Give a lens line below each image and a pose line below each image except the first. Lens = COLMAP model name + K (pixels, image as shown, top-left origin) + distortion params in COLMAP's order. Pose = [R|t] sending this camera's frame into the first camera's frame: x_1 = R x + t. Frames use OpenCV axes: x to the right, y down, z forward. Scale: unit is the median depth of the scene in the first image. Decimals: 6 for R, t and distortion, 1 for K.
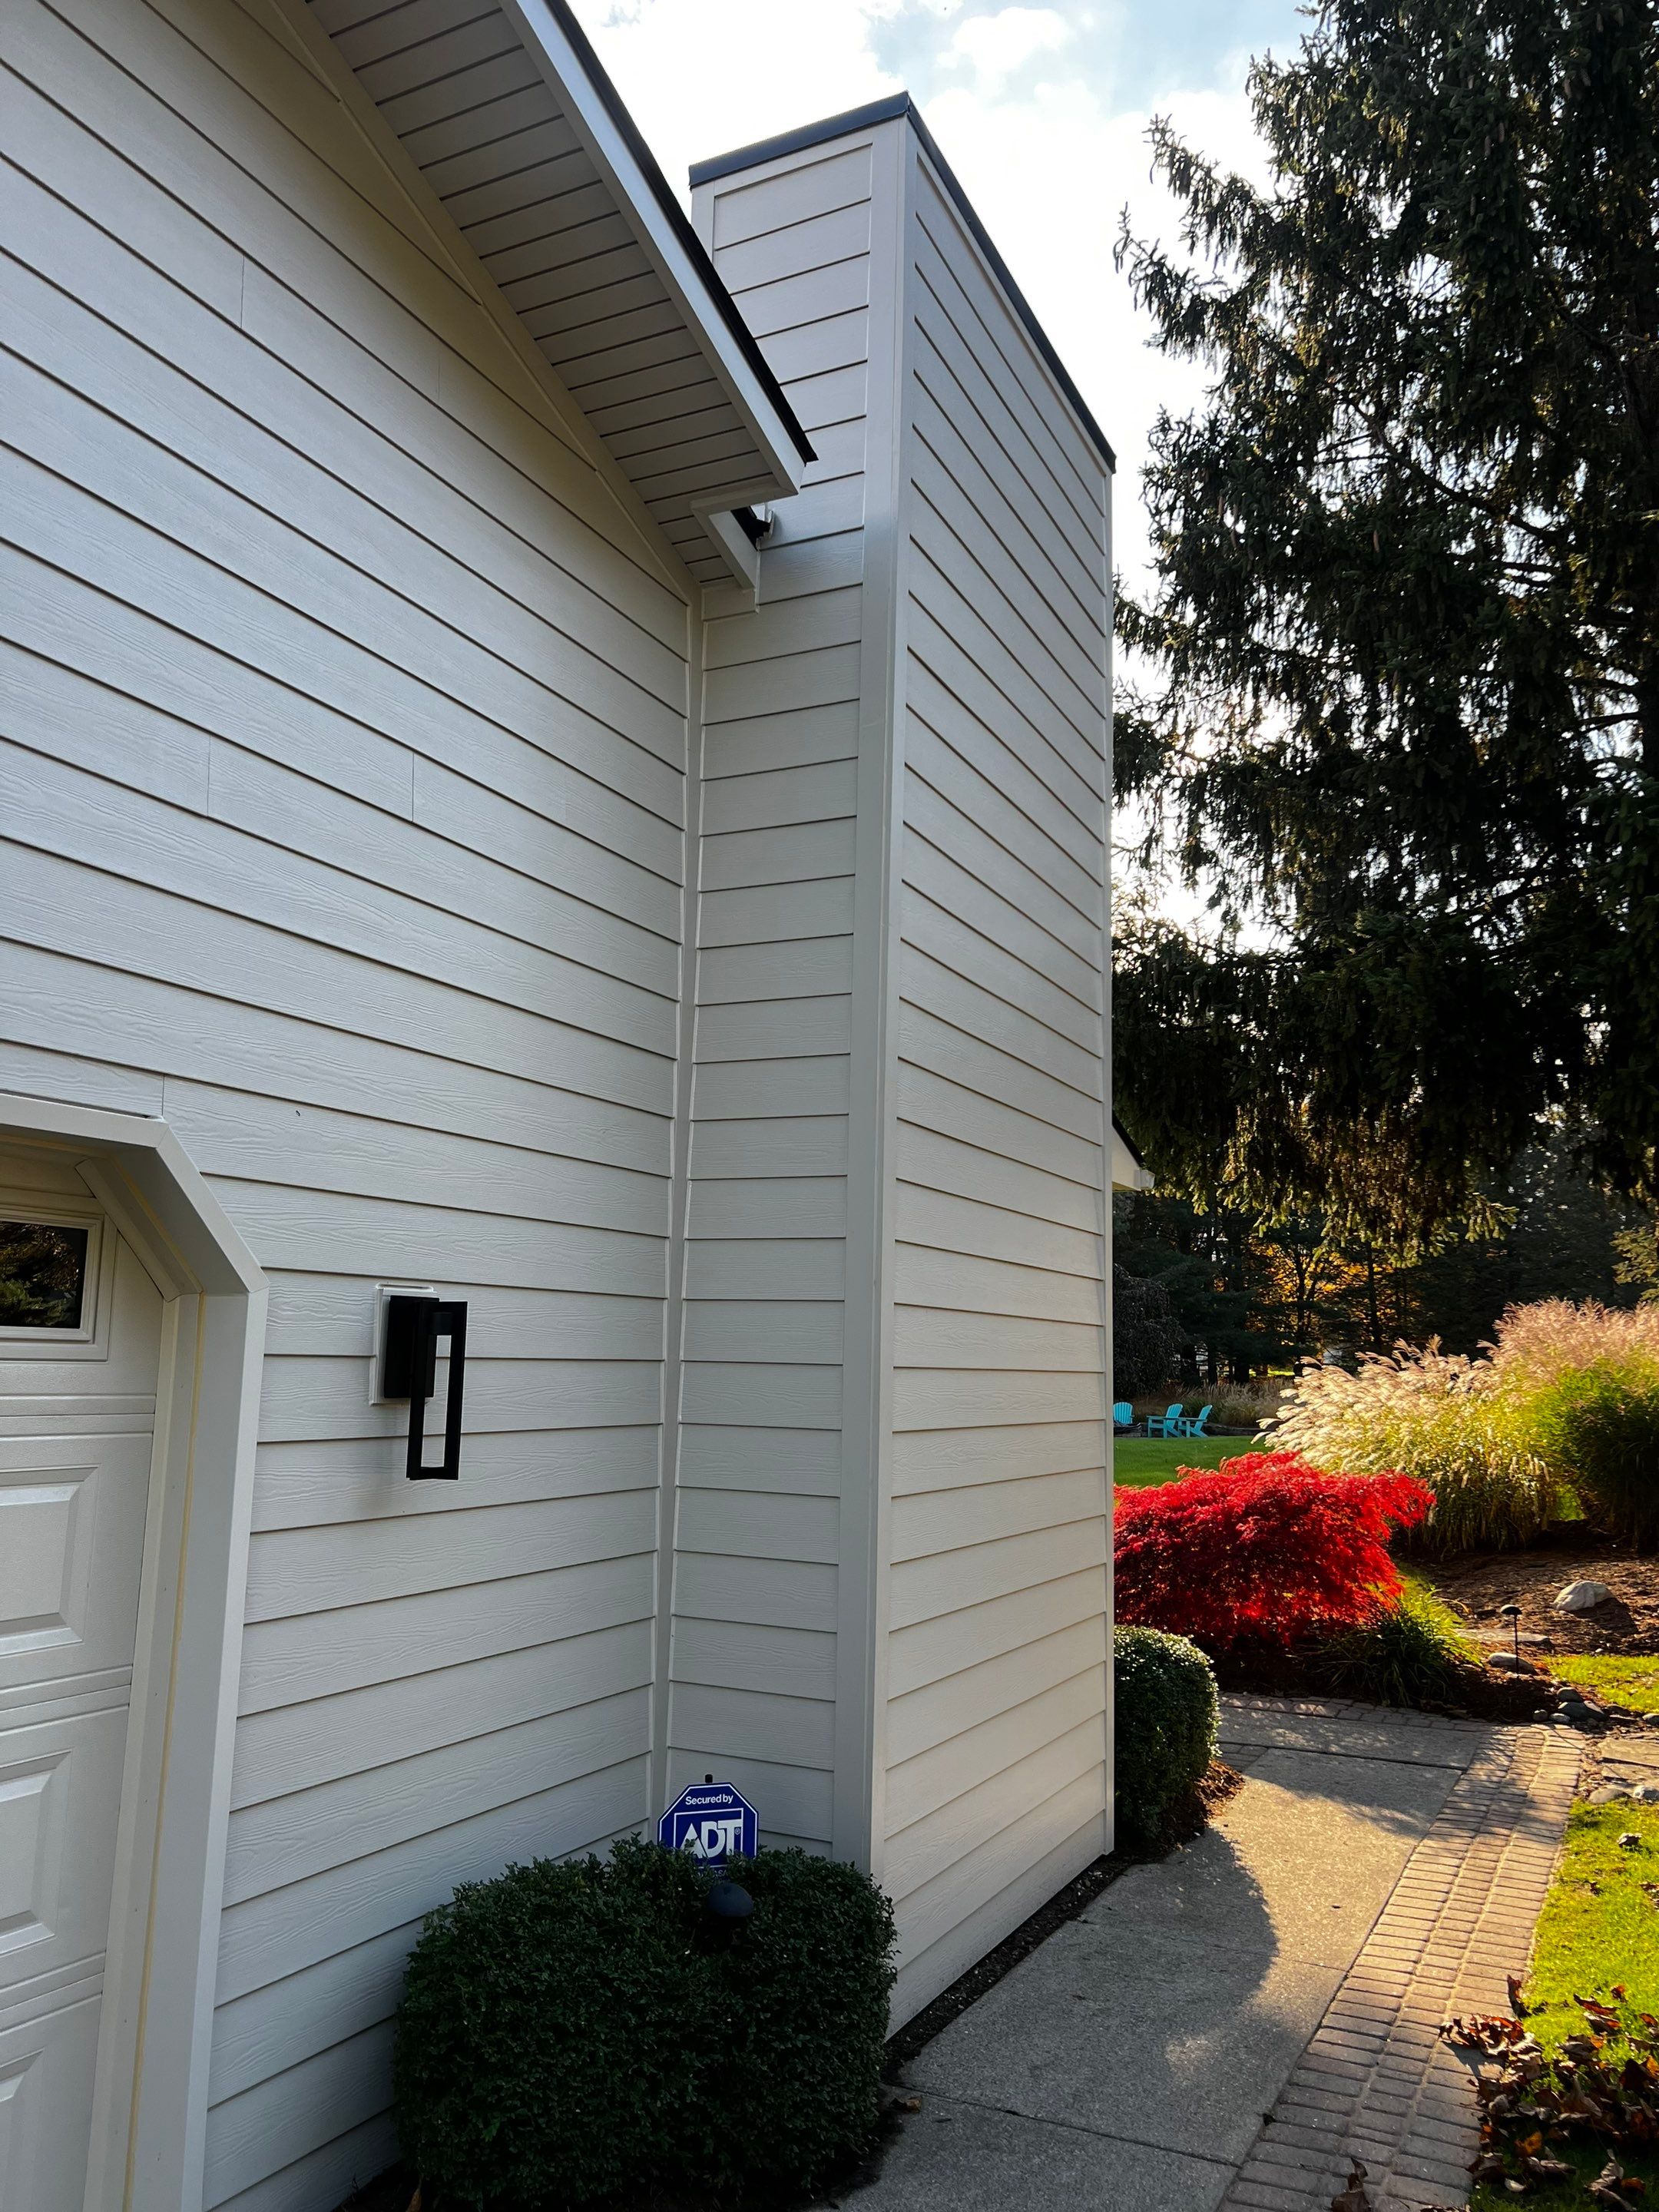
lens RADIAL K [[1688.0, 0, 813.7], [0, 1688.0, 1100.1], [0, 0, 1]] dist [0.031539, -0.044098]
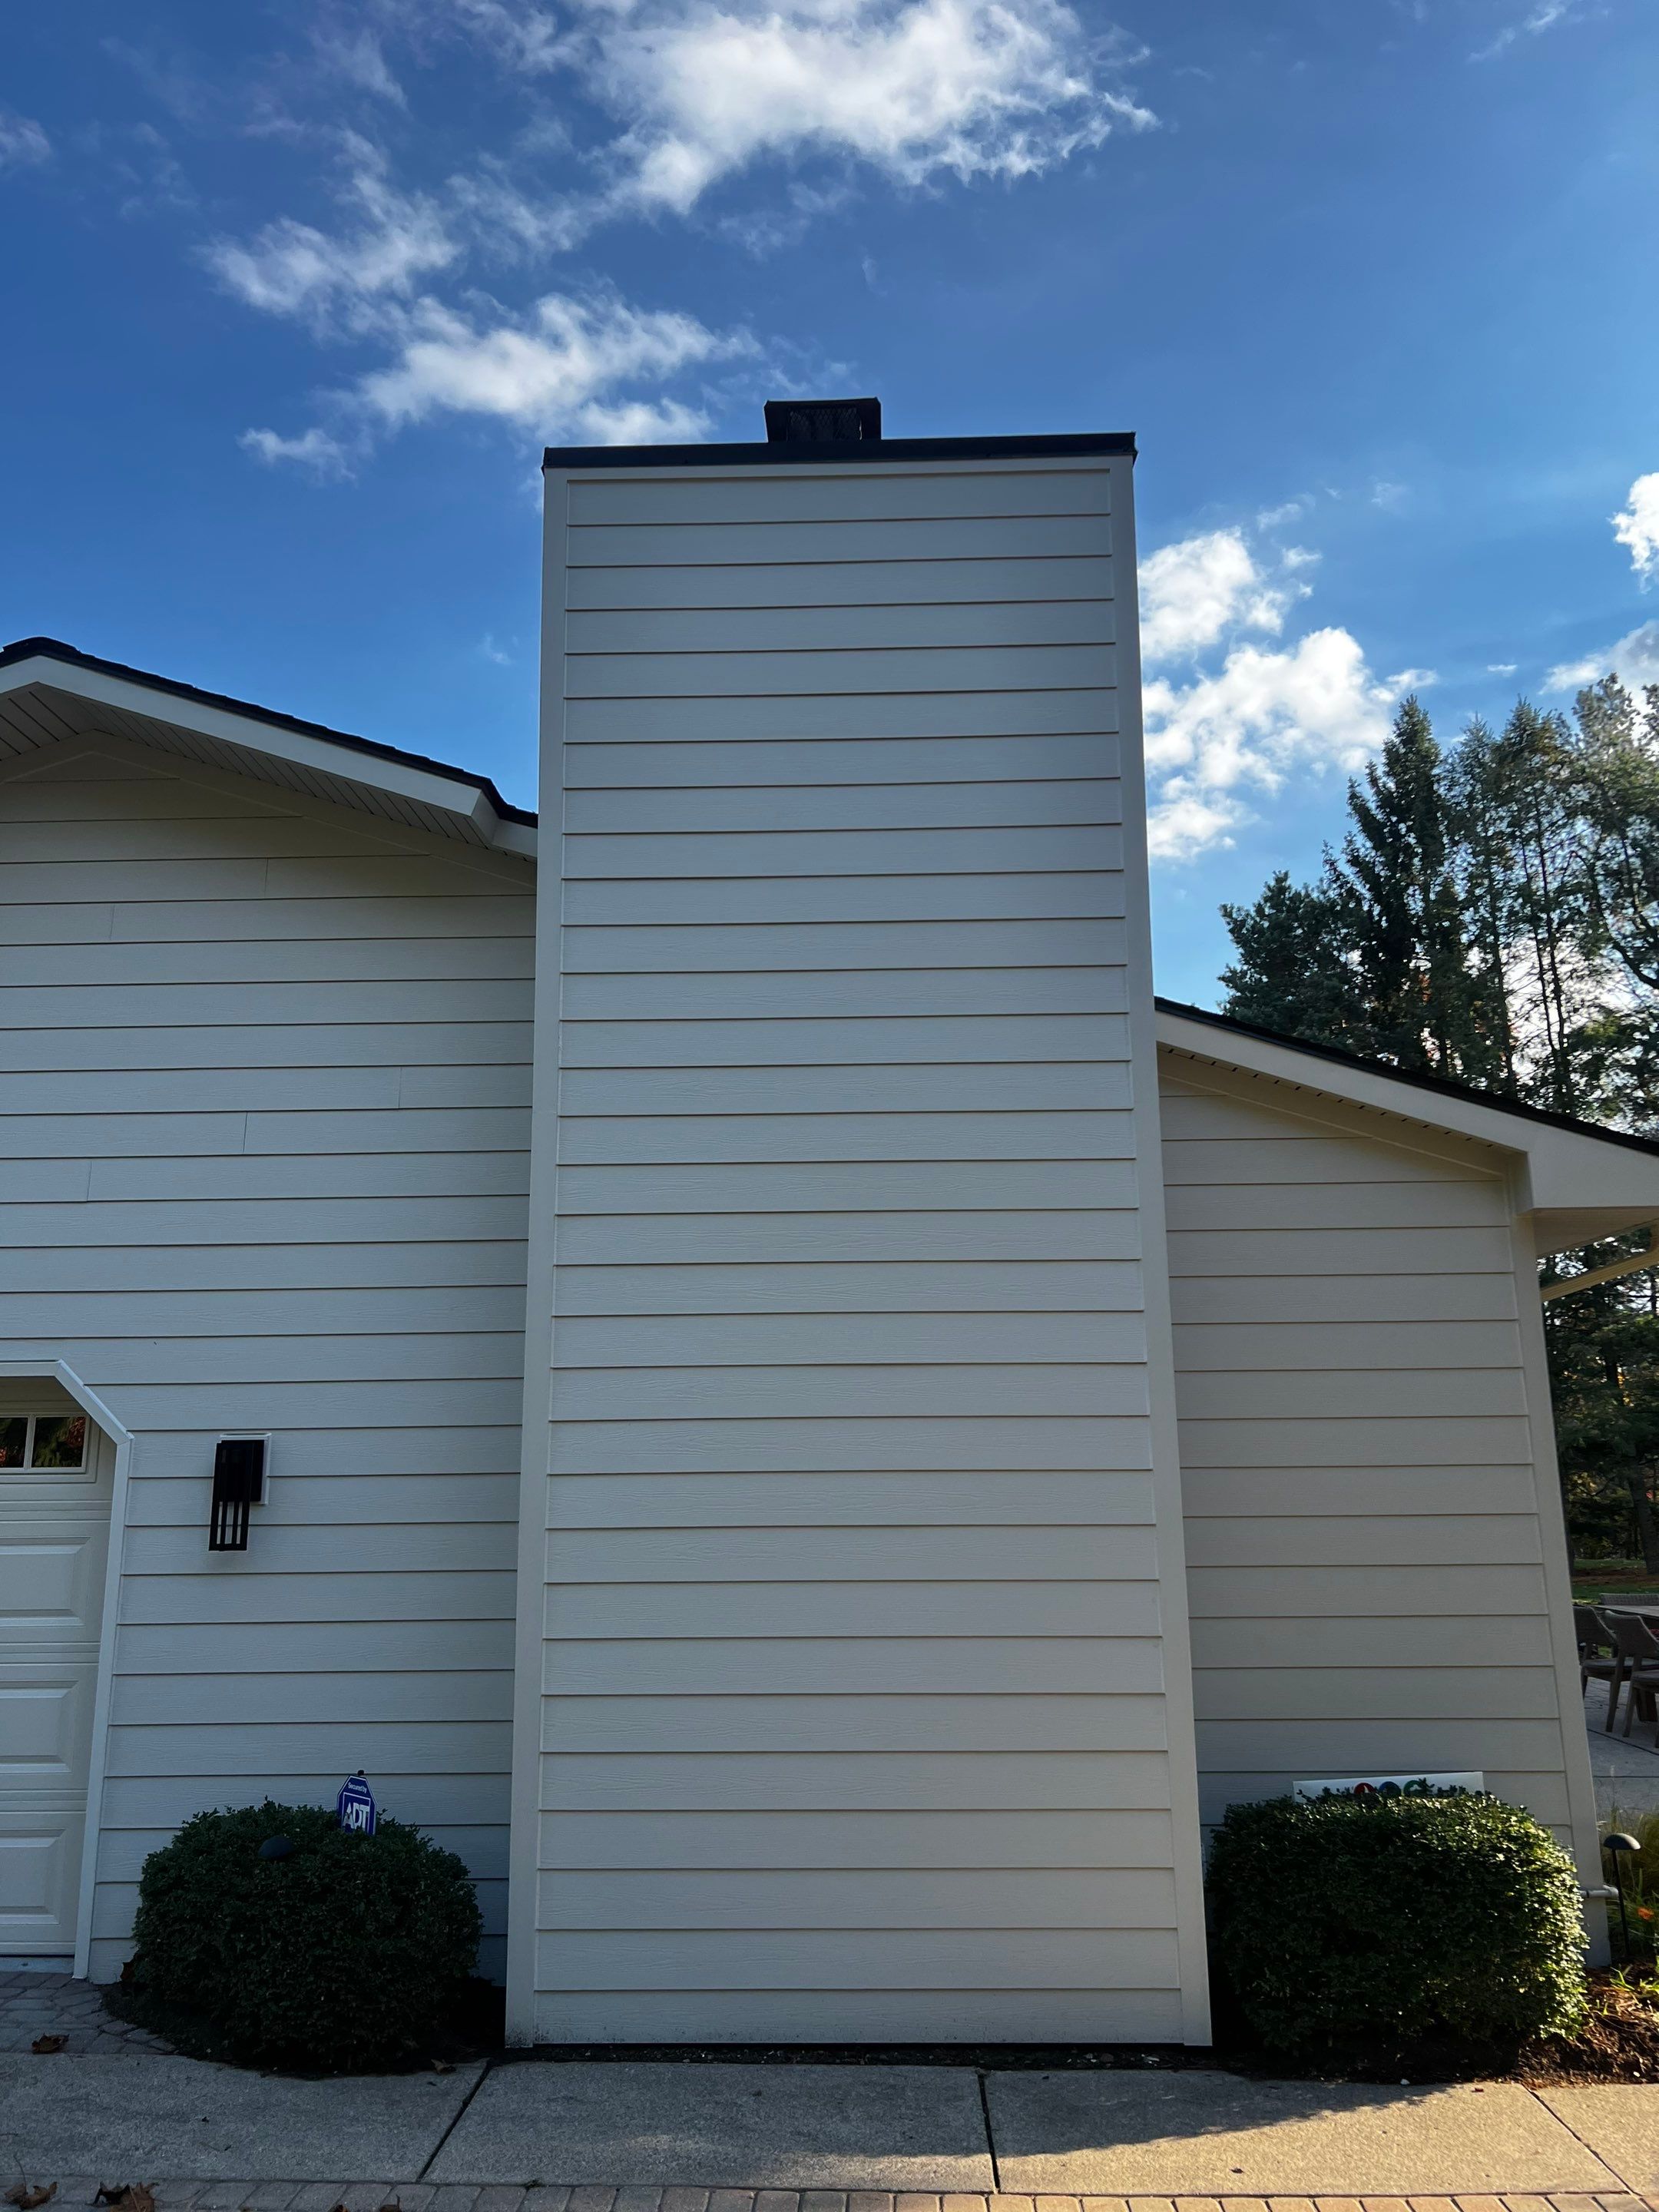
lens RADIAL K [[1752.1, 0, 845.5], [0, 1752.1, 1094.7], [0, 0, 1]] dist [0.039418, -0.029441]
pose [[0.391250, -0.210305, -0.895933, 0.599863], [0.162127, 0.974064, -0.157845, 0.057504], [0.905891, -0.083498, 0.415198, 0.313504]]
